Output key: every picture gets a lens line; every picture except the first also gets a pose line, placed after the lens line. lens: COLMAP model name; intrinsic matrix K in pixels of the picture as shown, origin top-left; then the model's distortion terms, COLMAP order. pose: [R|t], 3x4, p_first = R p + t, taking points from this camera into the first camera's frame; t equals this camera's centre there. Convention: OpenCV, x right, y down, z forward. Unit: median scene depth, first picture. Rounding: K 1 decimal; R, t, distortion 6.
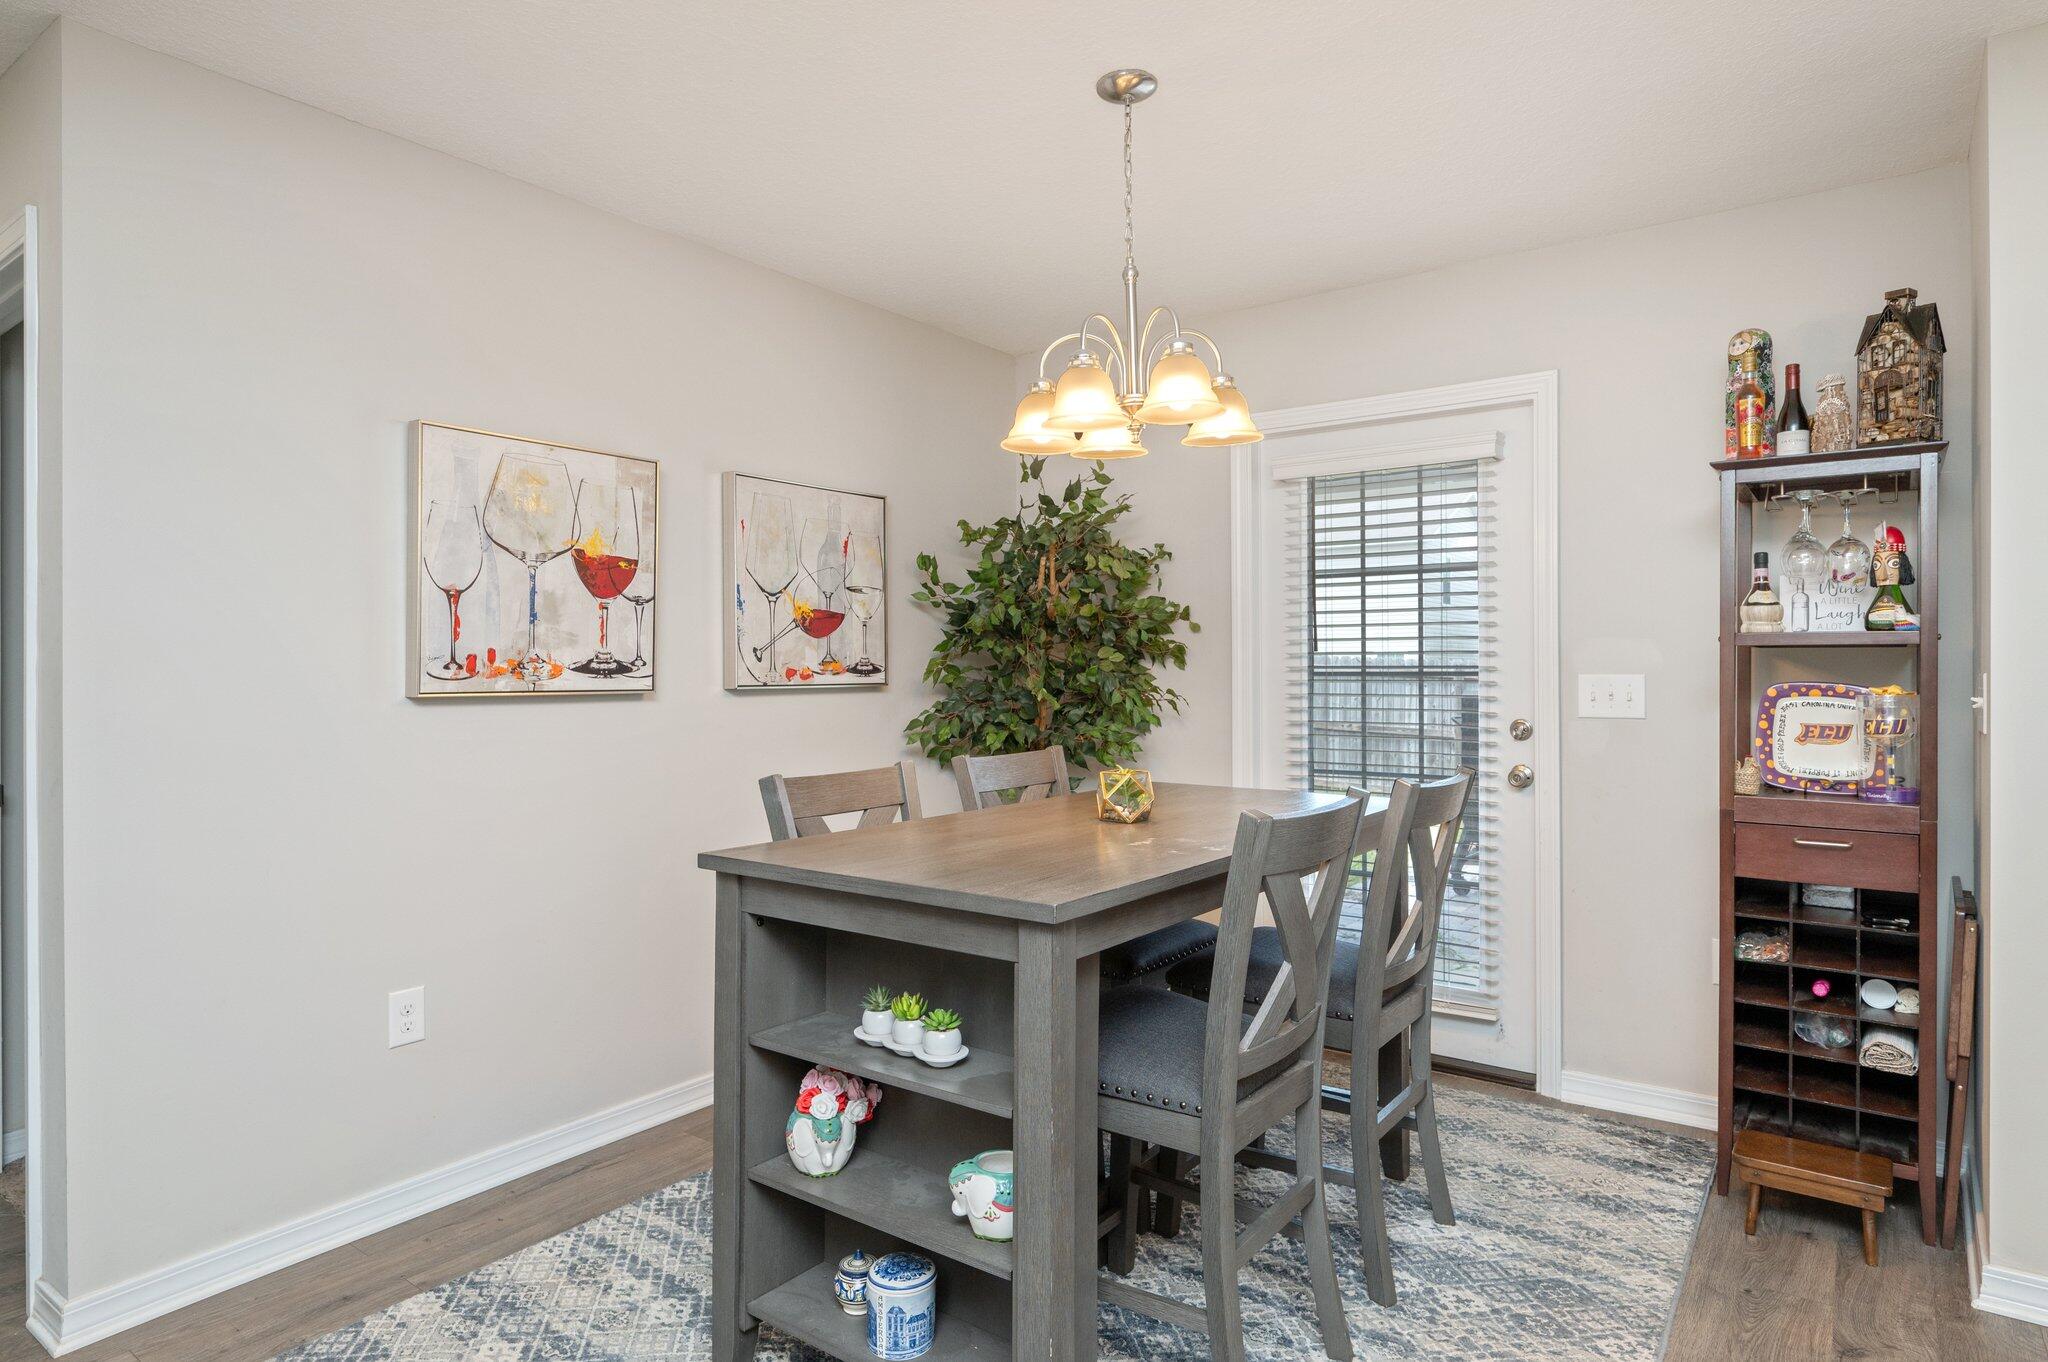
lens RADIAL K [[1140.5, 0, 1018.5], [0, 1140.5, 671.2], [0, 0, 1]] dist [0.005752, 0.000092]
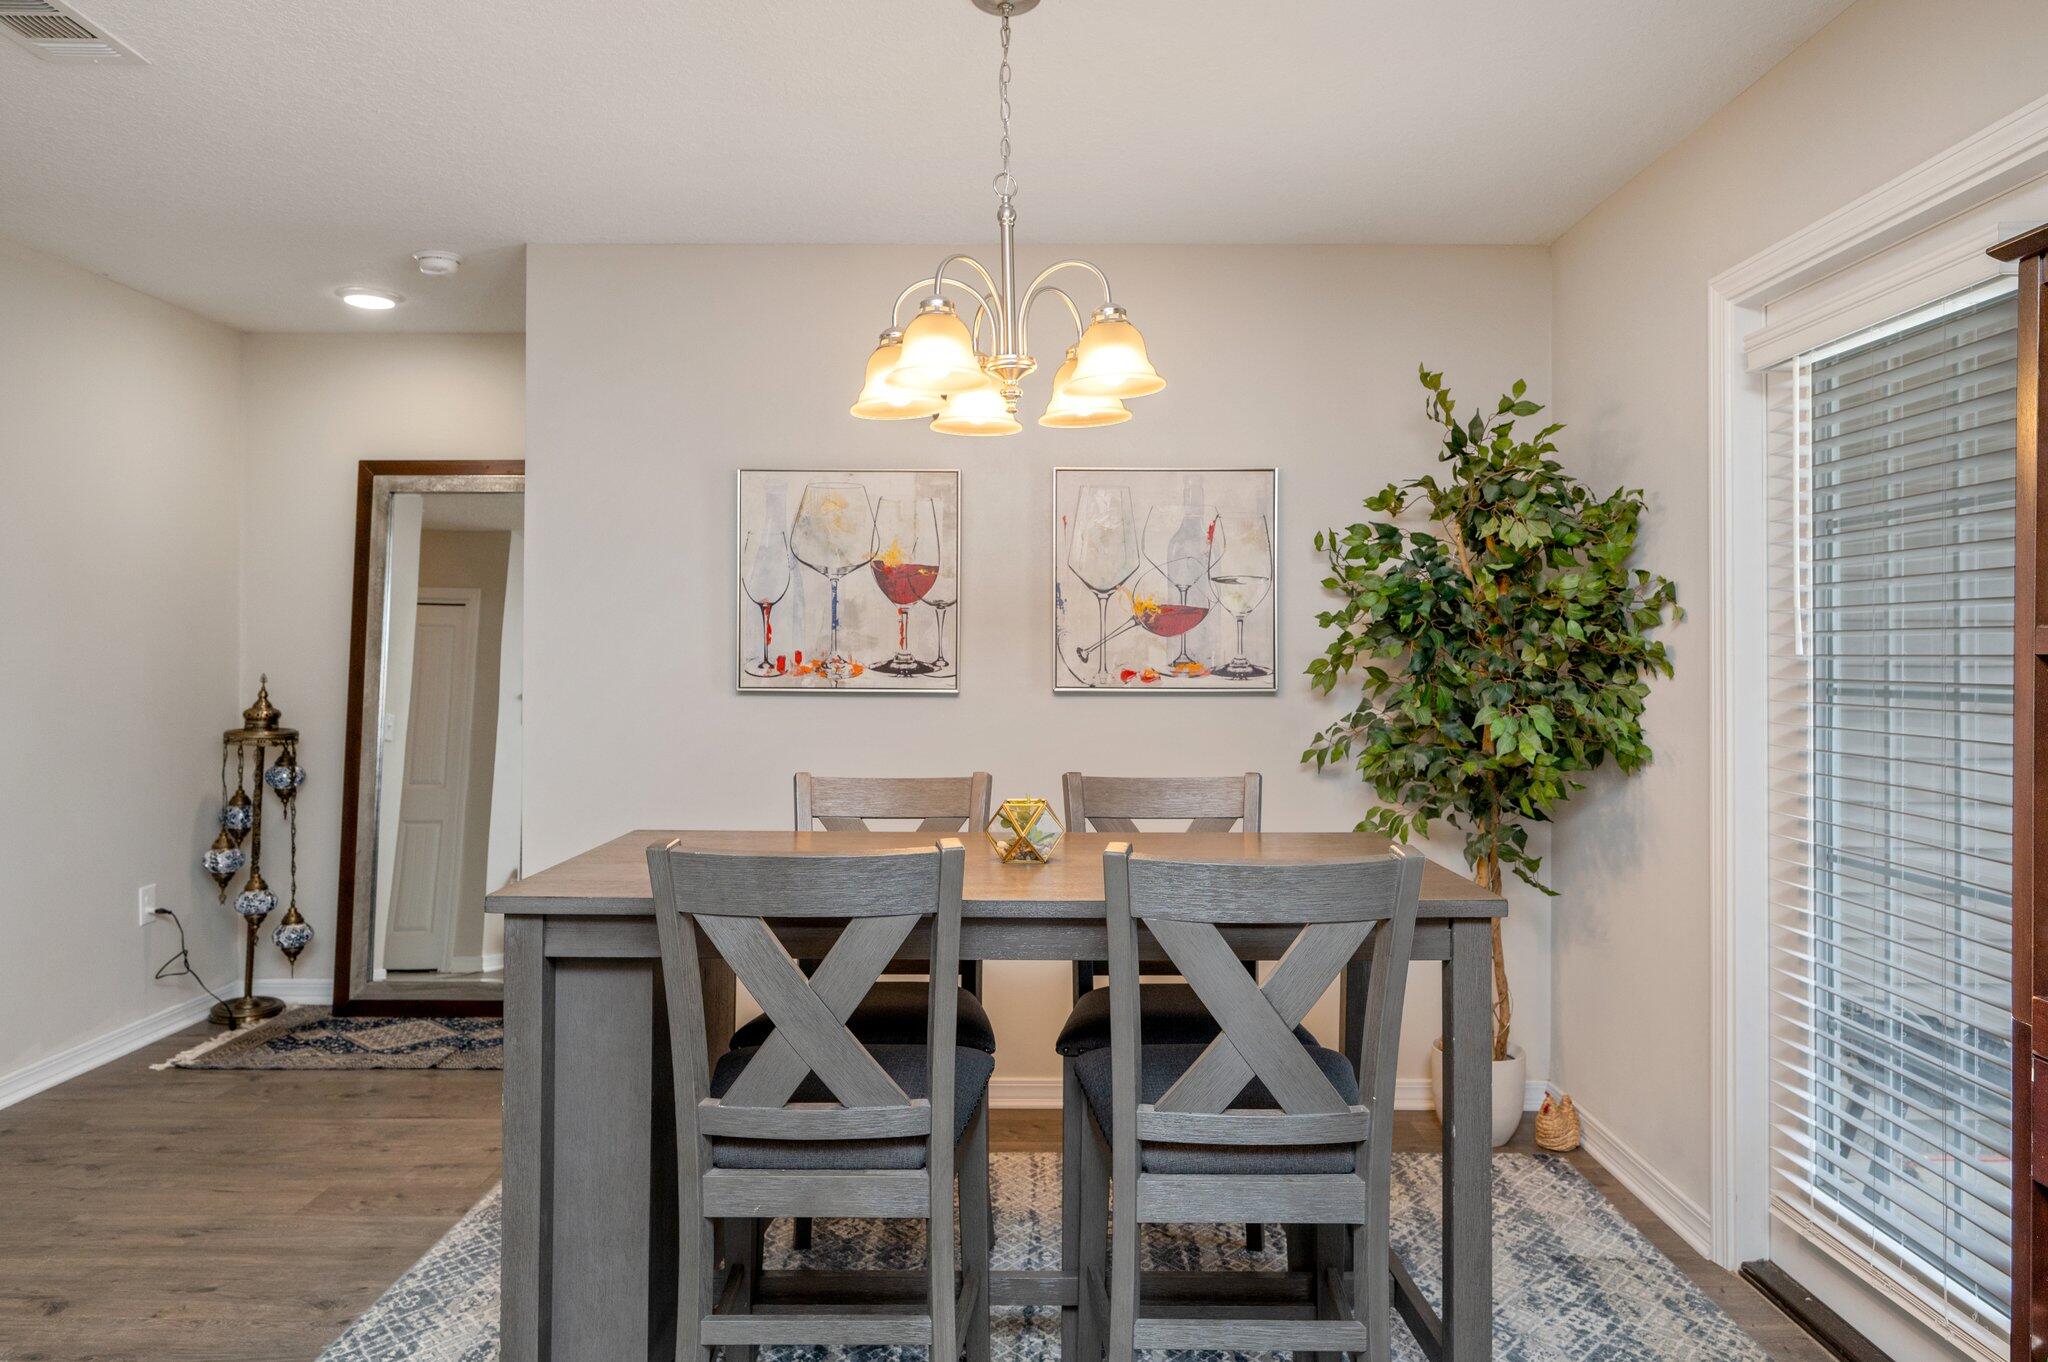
lens RADIAL K [[1270.0, 0, 1025.7], [0, 1270.0, 673.7], [0, 0, 1]] dist [-0.005163, -0.000191]
pose [[0.598332, 0.019519, -0.801011, 0.672095], [-0.007720, 0.999797, 0.018596, -0.020585], [0.801211, -0.004943, 0.598361, 0.364672]]
